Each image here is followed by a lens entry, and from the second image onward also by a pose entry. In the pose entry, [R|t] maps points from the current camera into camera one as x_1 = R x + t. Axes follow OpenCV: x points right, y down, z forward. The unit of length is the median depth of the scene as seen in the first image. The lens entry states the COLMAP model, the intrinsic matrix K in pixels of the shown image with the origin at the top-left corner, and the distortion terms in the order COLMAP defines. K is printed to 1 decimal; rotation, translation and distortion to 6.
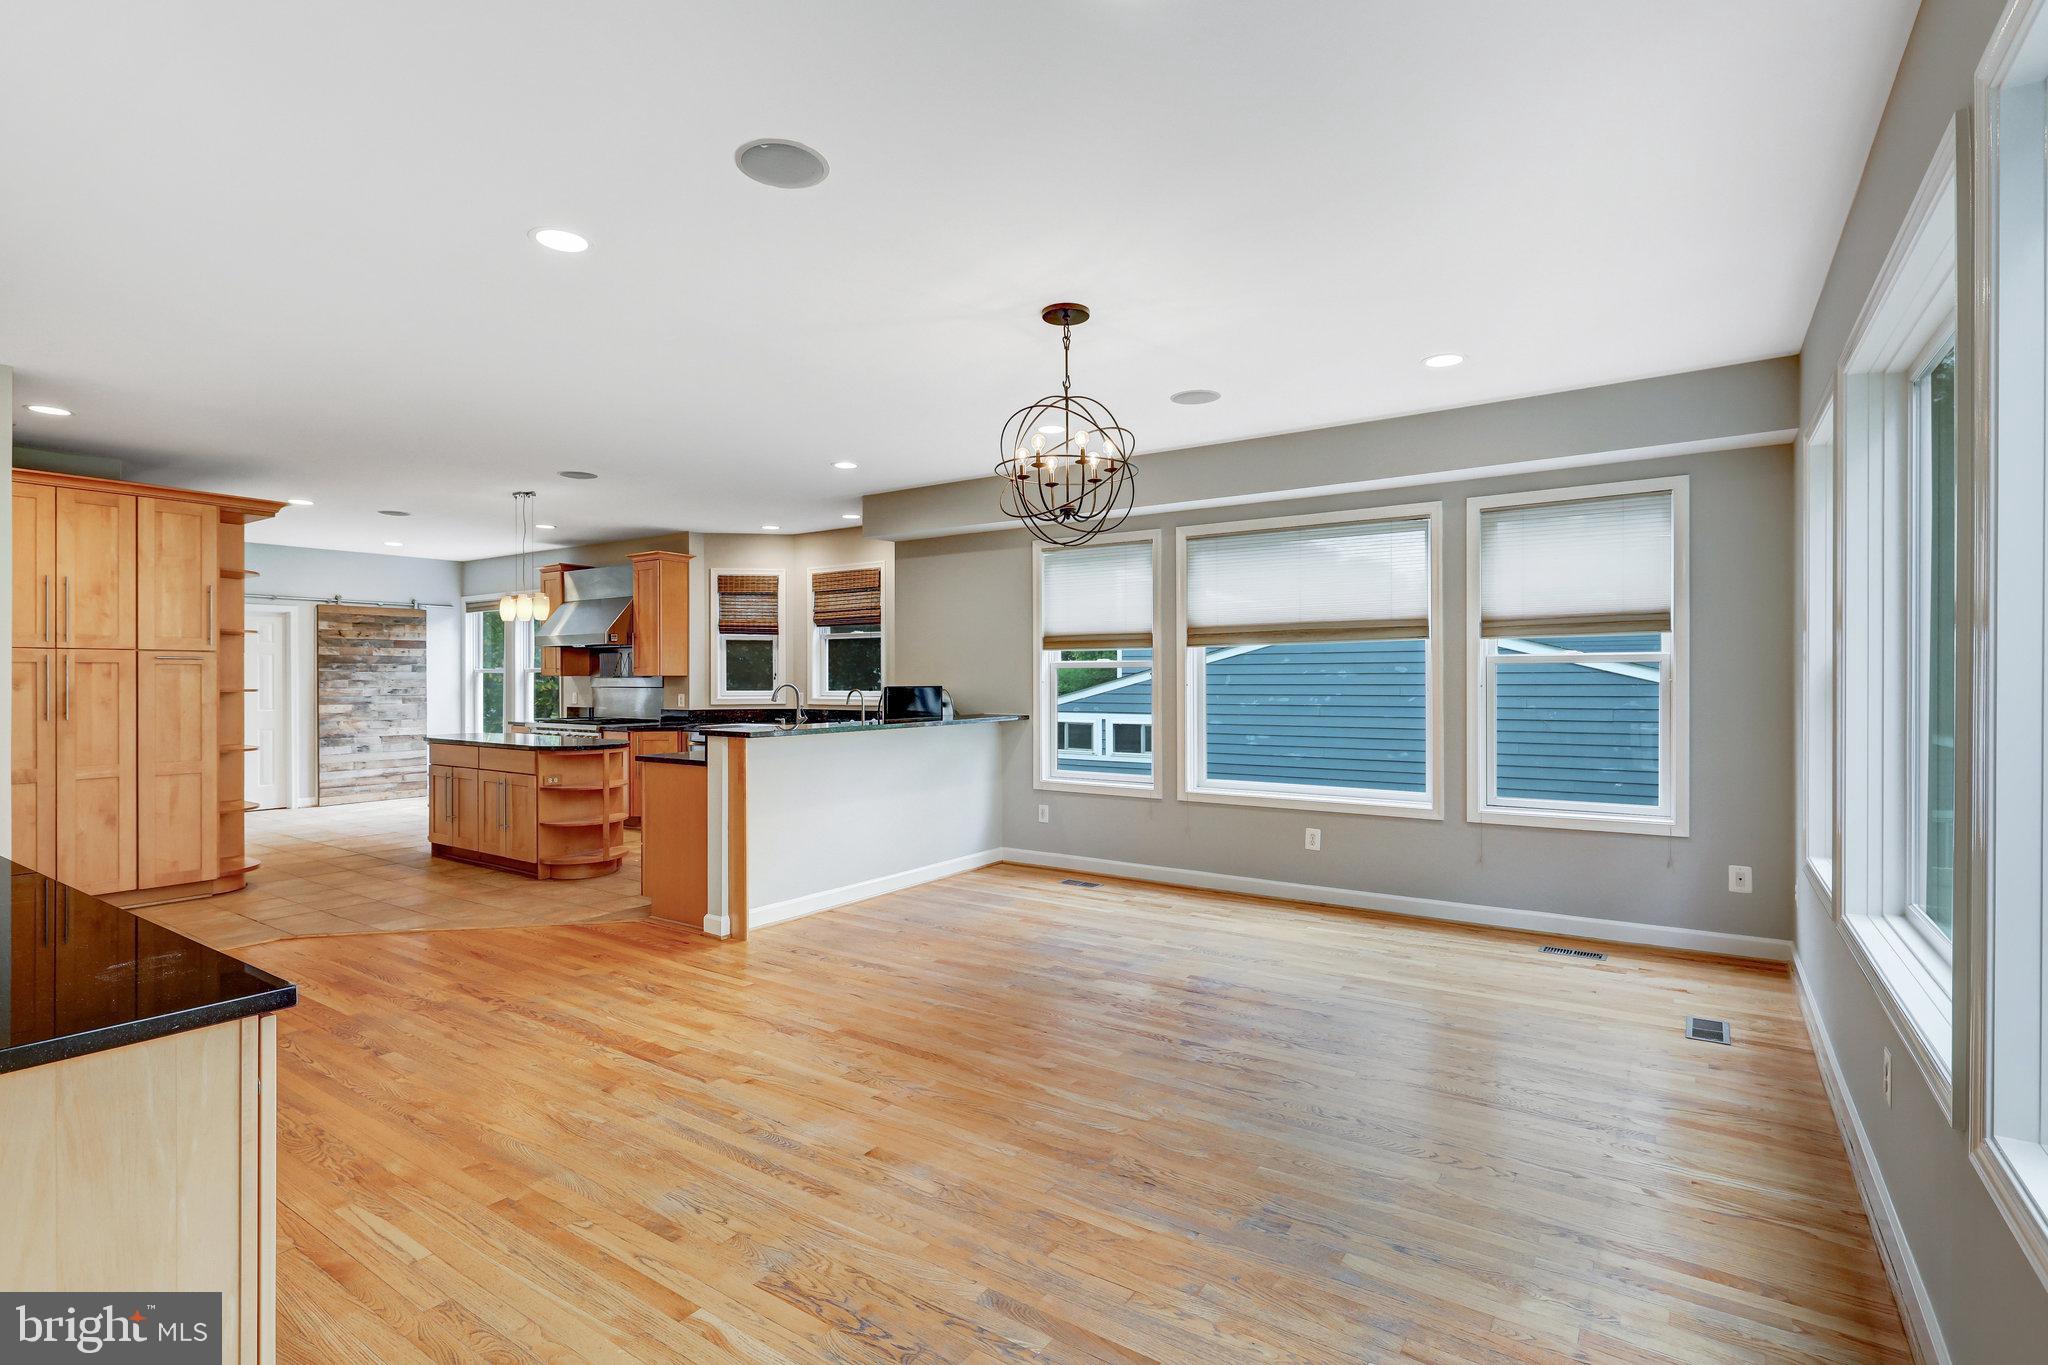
lens RADIAL K [[969.9, 0, 1026.8], [0, 969.9, 679.4], [0, 0, 1]] dist [0.000763, -0.002110]
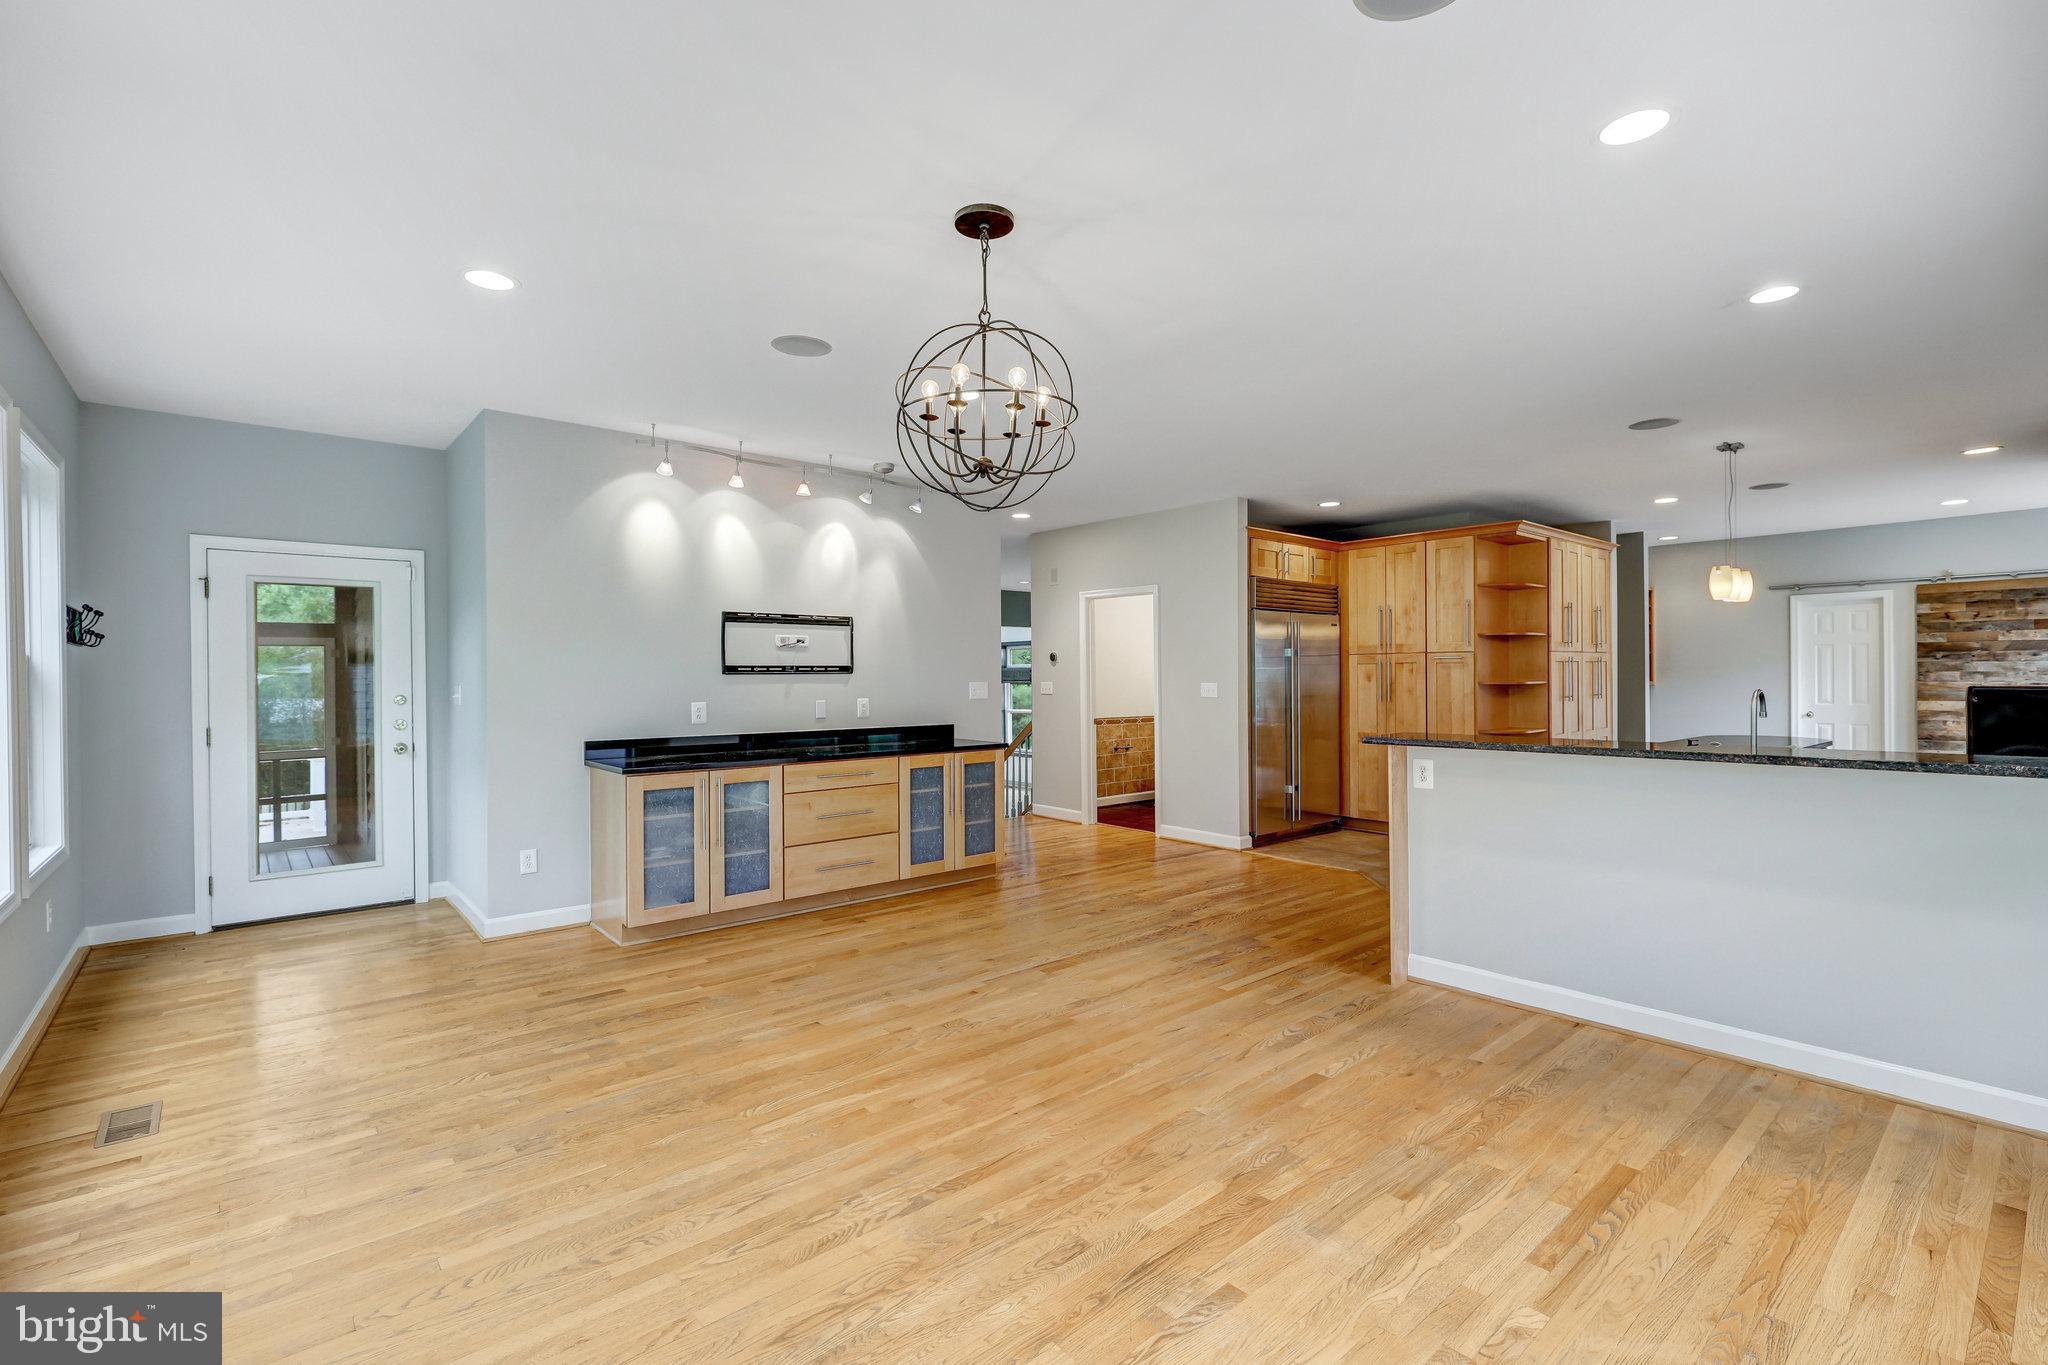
lens RADIAL K [[915.3, 0, 1022.2], [0, 915.3, 680.1], [0, 0, 1]] dist [-0.006559, 0.003207]
pose [[-0.260533, 0.004905, -0.965452, 0.313465], [0.006593, 0.999973, 0.003301, 0.000094], [0.965442, -0.005505, -0.260559, 0.503461]]
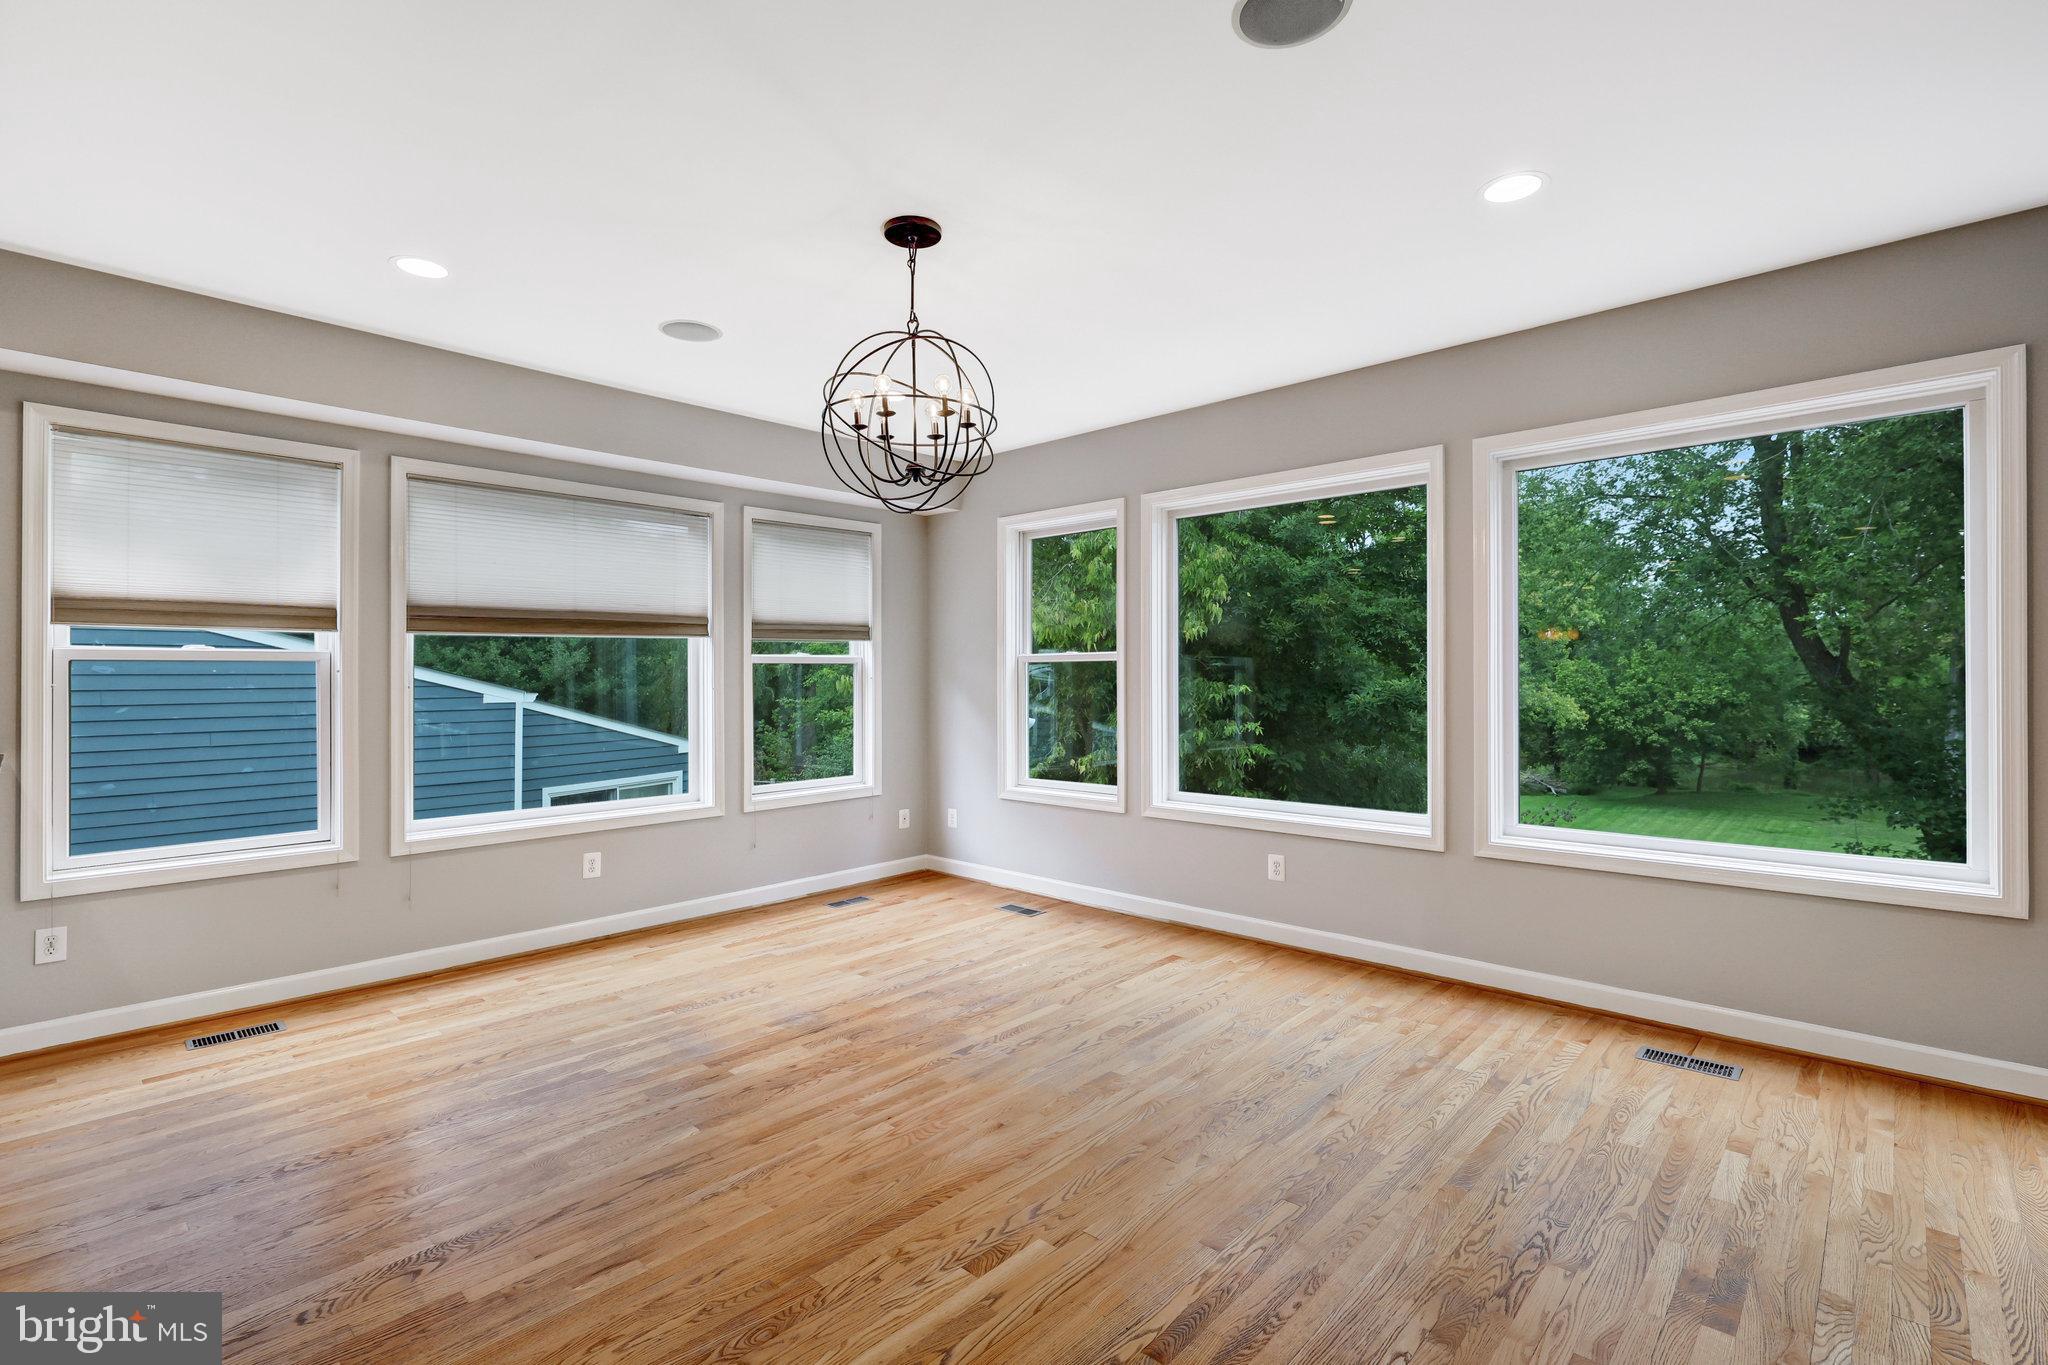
lens RADIAL K [[933.5, 0, 1029.5], [0, 933.5, 686.5], [0, 0, 1]] dist [0.002611, -0.000342]
pose [[0.148992, -0.010087, 0.988787, -0.299956], [0.006388, 0.999937, 0.009238, 0.001293], [-0.988818, 0.004940, 0.149047, 0.321712]]
